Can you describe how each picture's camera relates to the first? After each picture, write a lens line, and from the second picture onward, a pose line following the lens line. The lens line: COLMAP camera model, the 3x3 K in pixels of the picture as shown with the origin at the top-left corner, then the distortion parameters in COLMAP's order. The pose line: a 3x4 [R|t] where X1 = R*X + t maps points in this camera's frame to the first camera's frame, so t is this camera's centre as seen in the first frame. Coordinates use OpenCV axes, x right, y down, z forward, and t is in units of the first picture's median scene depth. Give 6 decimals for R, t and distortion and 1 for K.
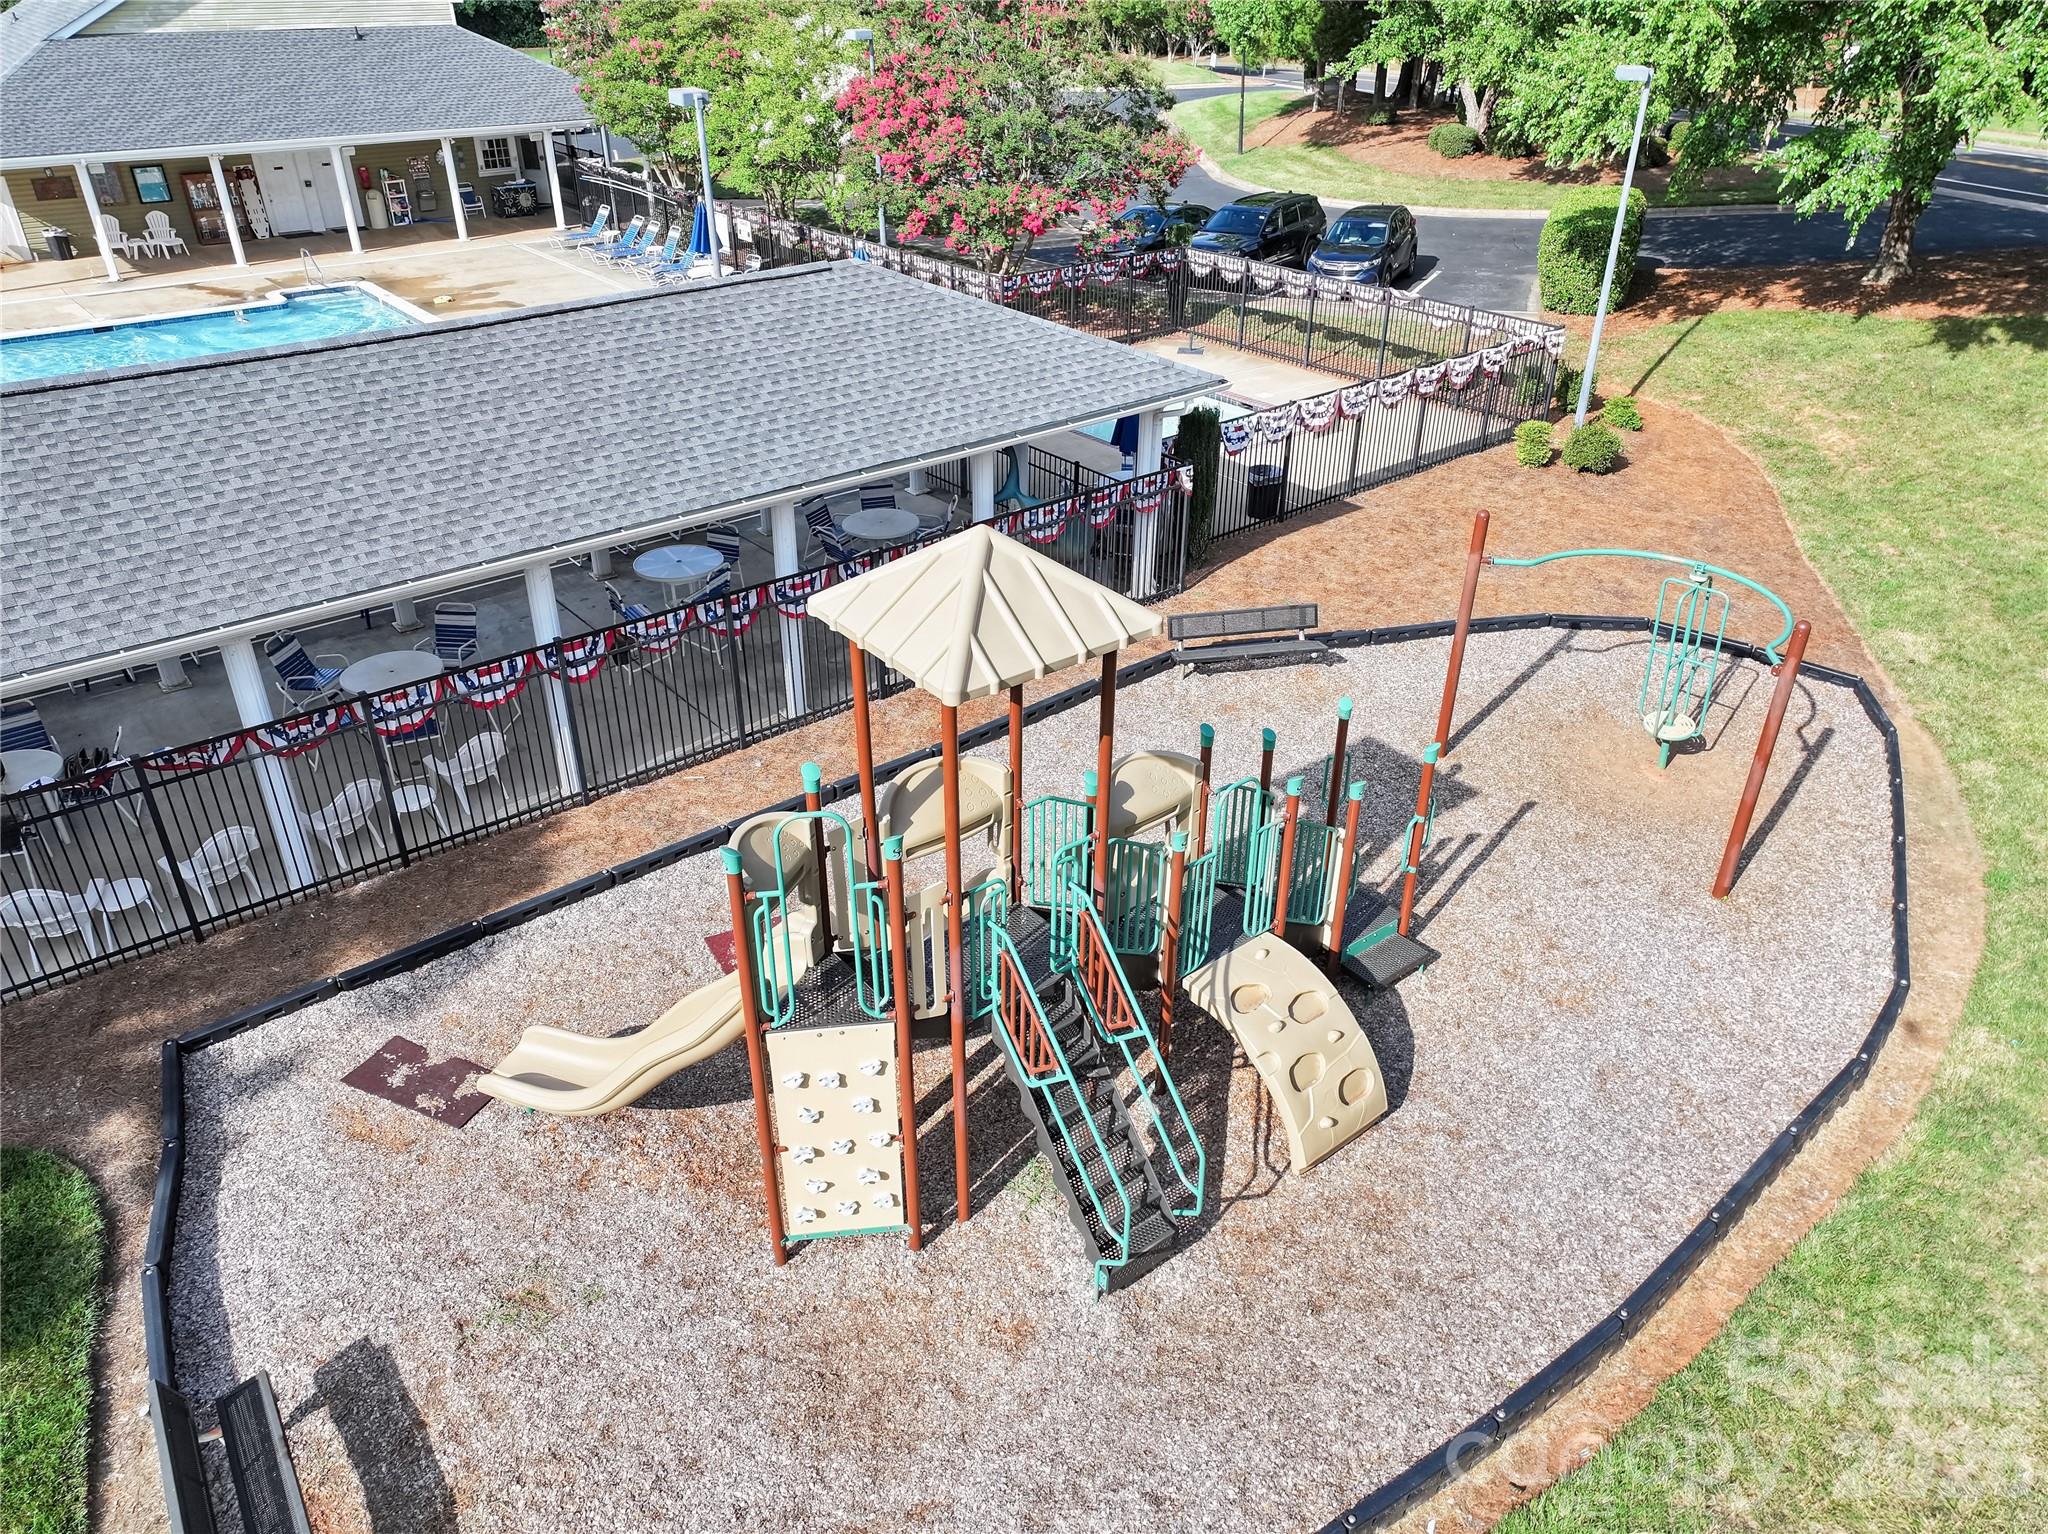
lens RADIAL K [[1428.1, 0, 1032.9], [0, 1428.1, 766.4], [0, 0, 1]] dist [0.013790, -0.003142]
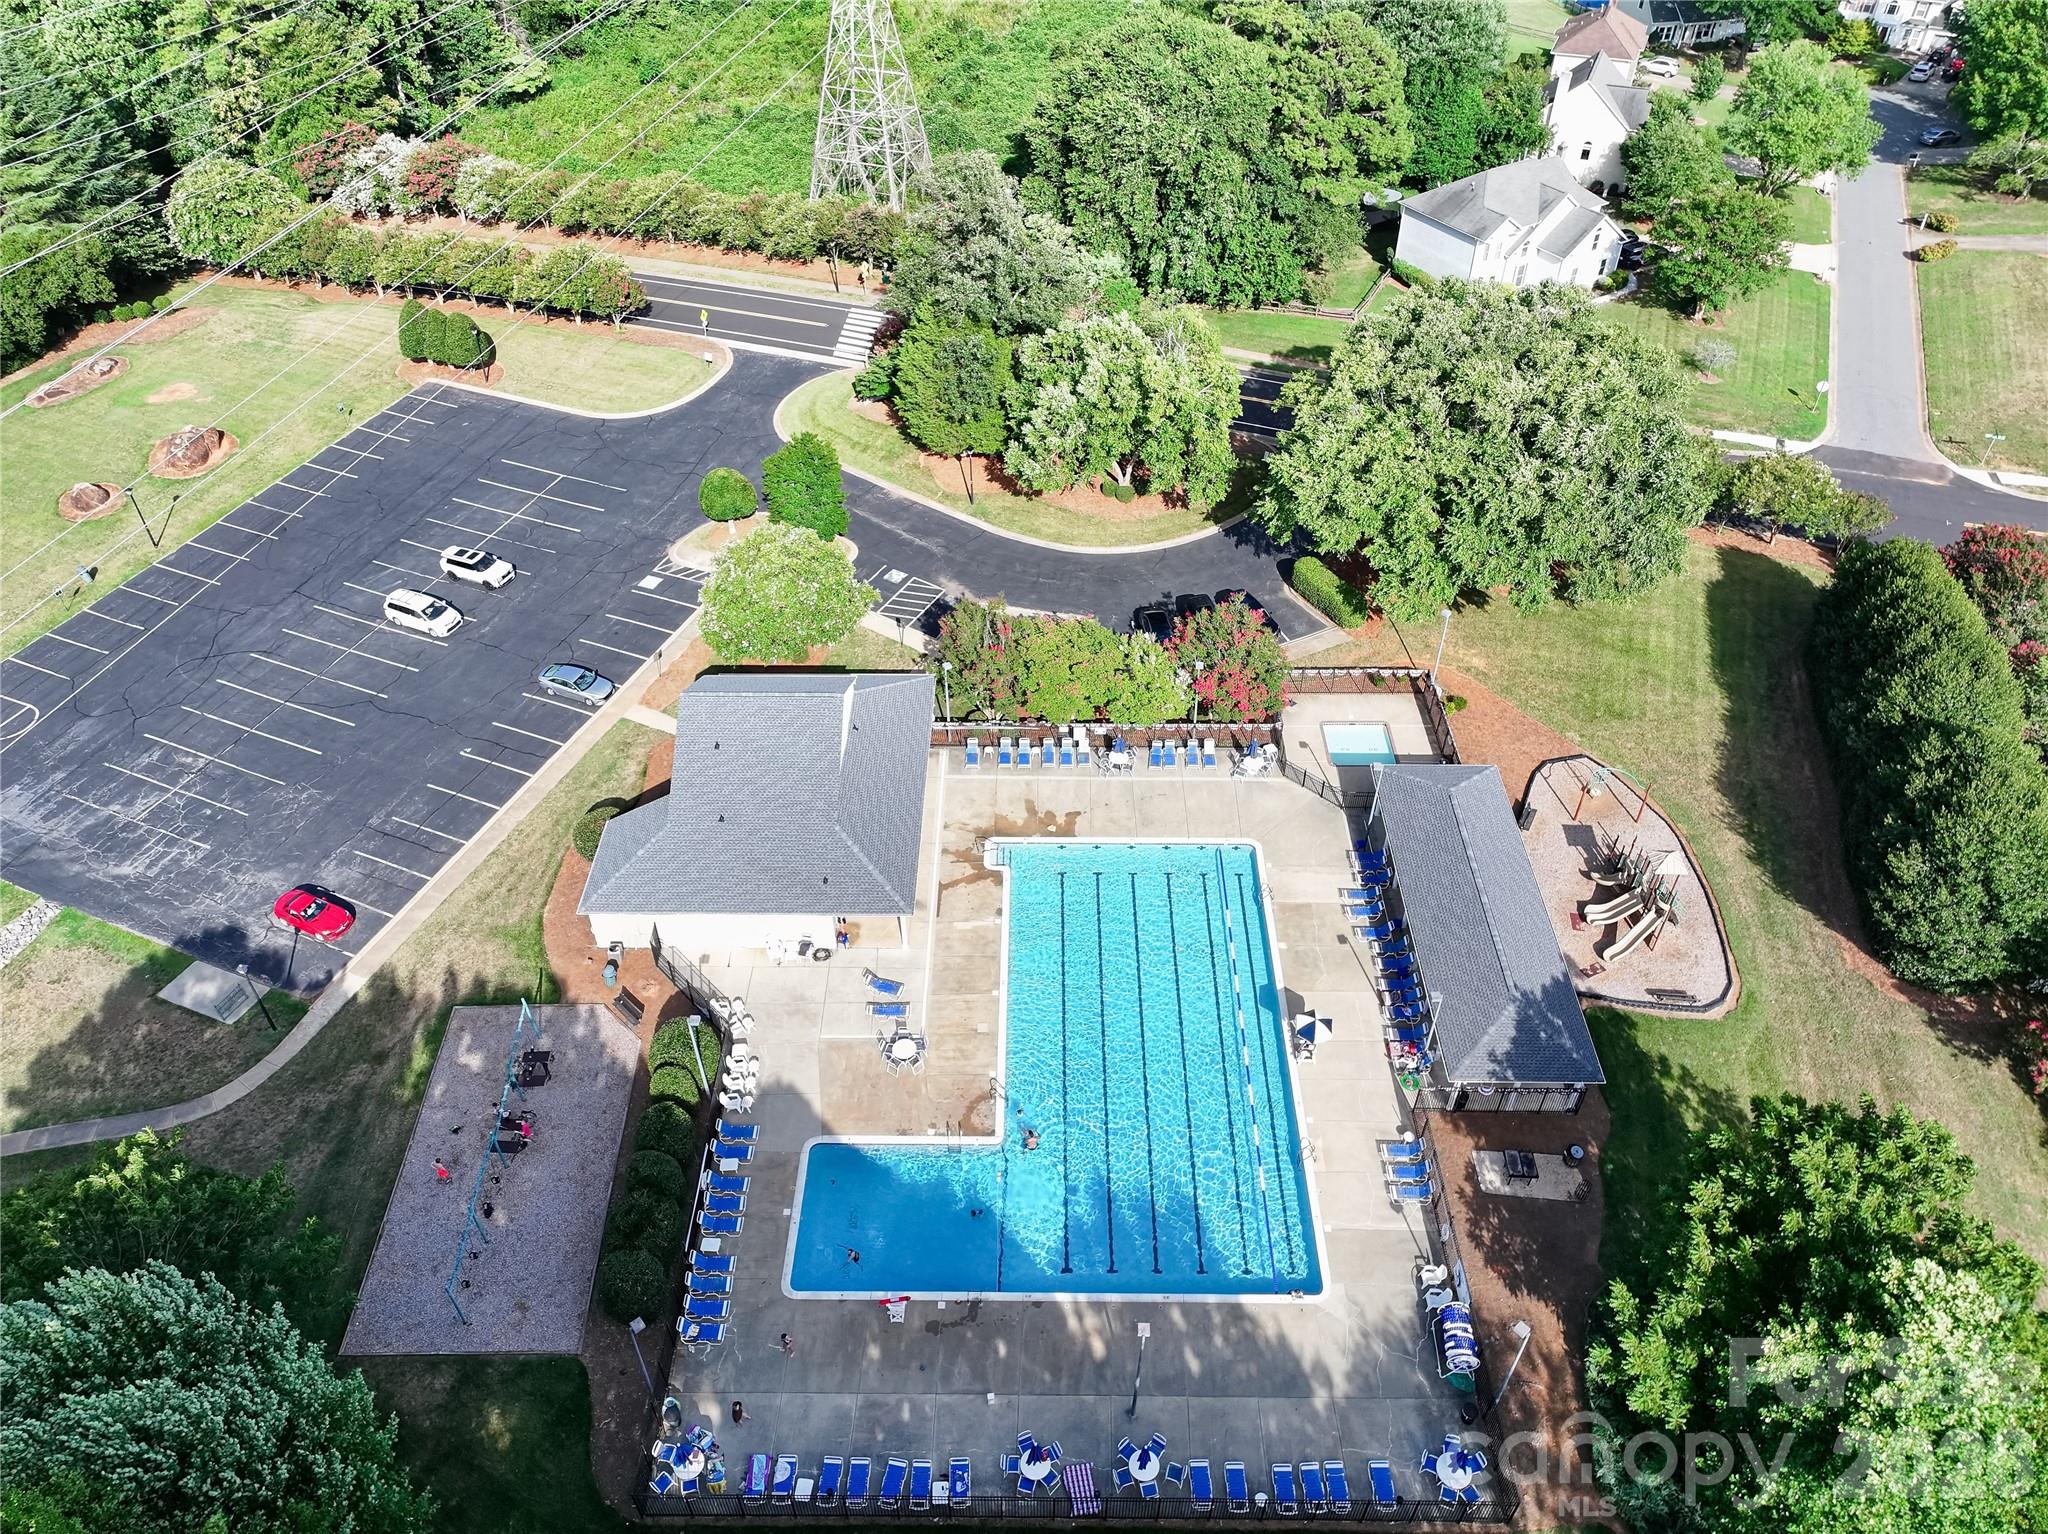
lens RADIAL K [[1428.1, 0, 1027.9], [0, 1428.1, 776.3], [0, 0, 1]] dist [0.013790, -0.003142]
pose [[0.637915, -0.507649, 0.579101, -4.279427], [0.371051, 0.861542, 0.346506, -2.954092], [-0.674823, -0.006166, 0.737954, -1.575577]]
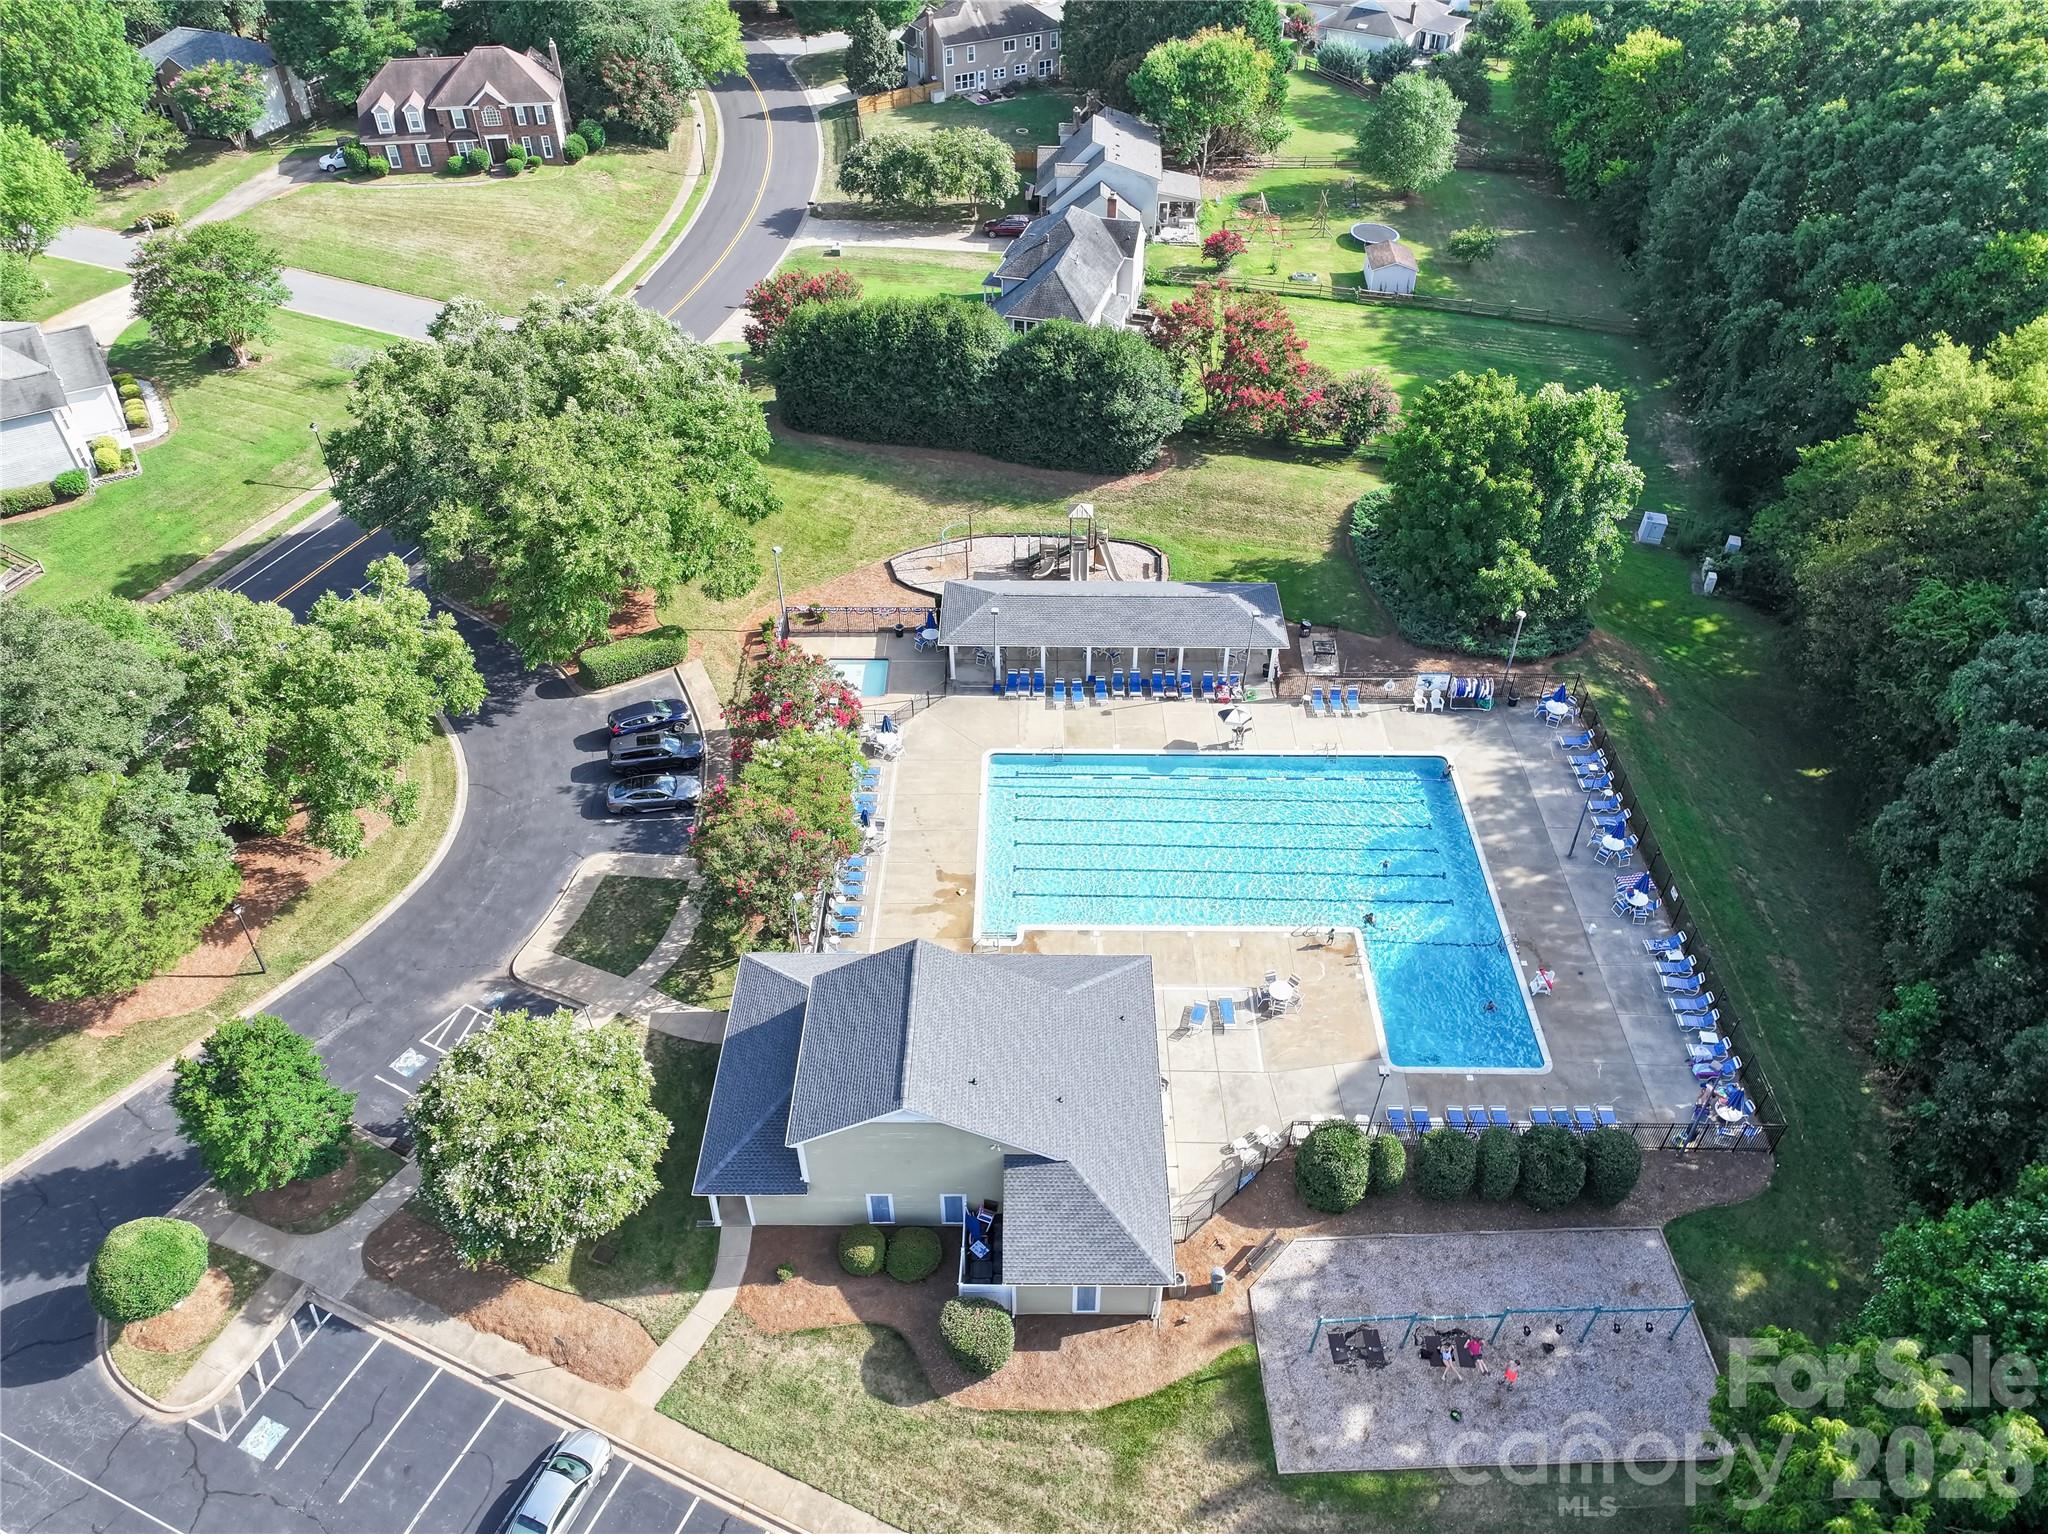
lens RADIAL K [[1428.1, 0, 1021.7], [0, 1428.1, 766.4], [0, 0, 1]] dist [0.013790, -0.003142]
pose [[-0.769095, -0.413473, 0.487374, -3.612918], [0.320652, 0.410022, 0.853852, -5.456636], [-0.552879, 0.812971, -0.182765, 3.028227]]
